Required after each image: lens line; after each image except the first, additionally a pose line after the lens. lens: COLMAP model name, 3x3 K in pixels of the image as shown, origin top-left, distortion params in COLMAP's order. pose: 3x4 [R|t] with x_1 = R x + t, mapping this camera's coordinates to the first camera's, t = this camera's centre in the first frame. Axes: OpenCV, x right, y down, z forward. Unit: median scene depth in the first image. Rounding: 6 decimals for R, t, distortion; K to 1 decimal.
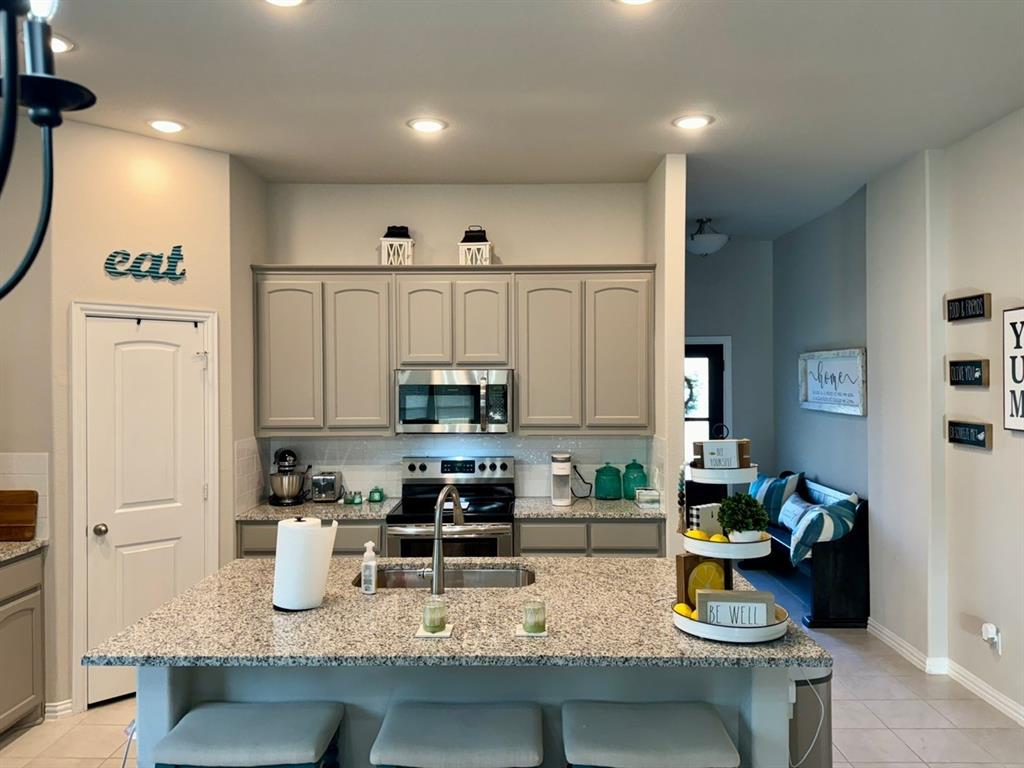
lens RADIAL K [[817.8, 0, 512.0], [0, 817.8, 384.0], [0, 0, 1]] dist [0.070398, -0.097243]
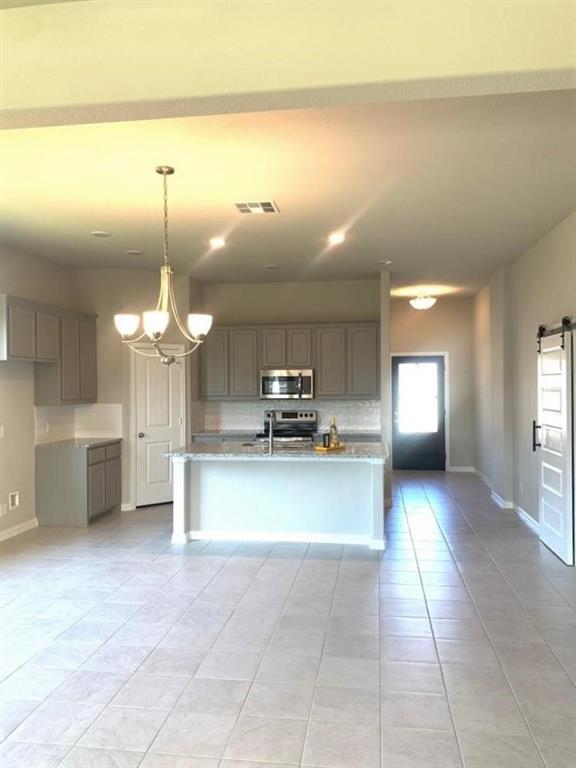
lens RADIAL K [[613.3, 0, 281.5], [0, 613.3, 380.0], [0, 0, 1]] dist [0.070398, -0.097243]
pose [[0.990898, -0.007494, -0.134403, 0.135306], [0.006551, 0.999951, -0.007451, 0.021908], [0.134453, 0.006503, 0.990899, -0.626464]]
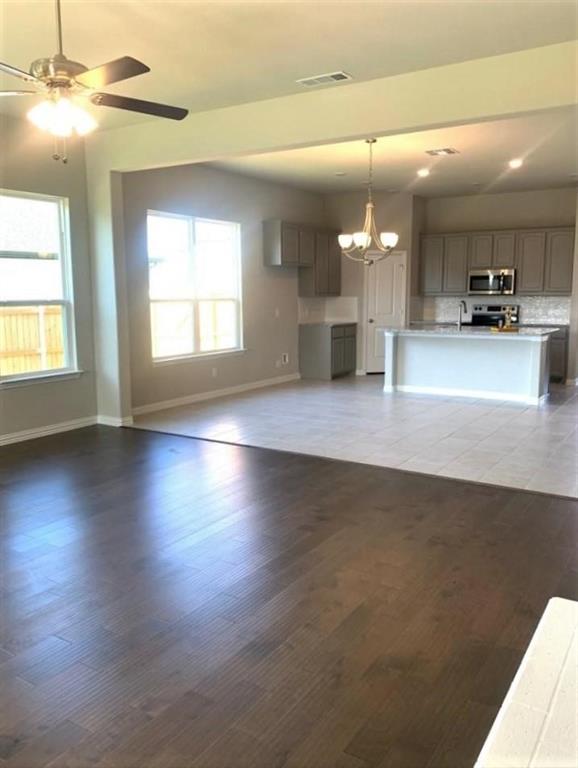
lens RADIAL K [[613.3, 0, 282.5], [0, 613.3, 380.0], [0, 0, 1]] dist [0.070398, -0.097243]
pose [[0.851097, 0.074092, -0.519754, 0.412984], [0.000506, 0.989875, 0.141937, 0.049414], [0.525009, -0.121065, 0.842442, -1.067182]]
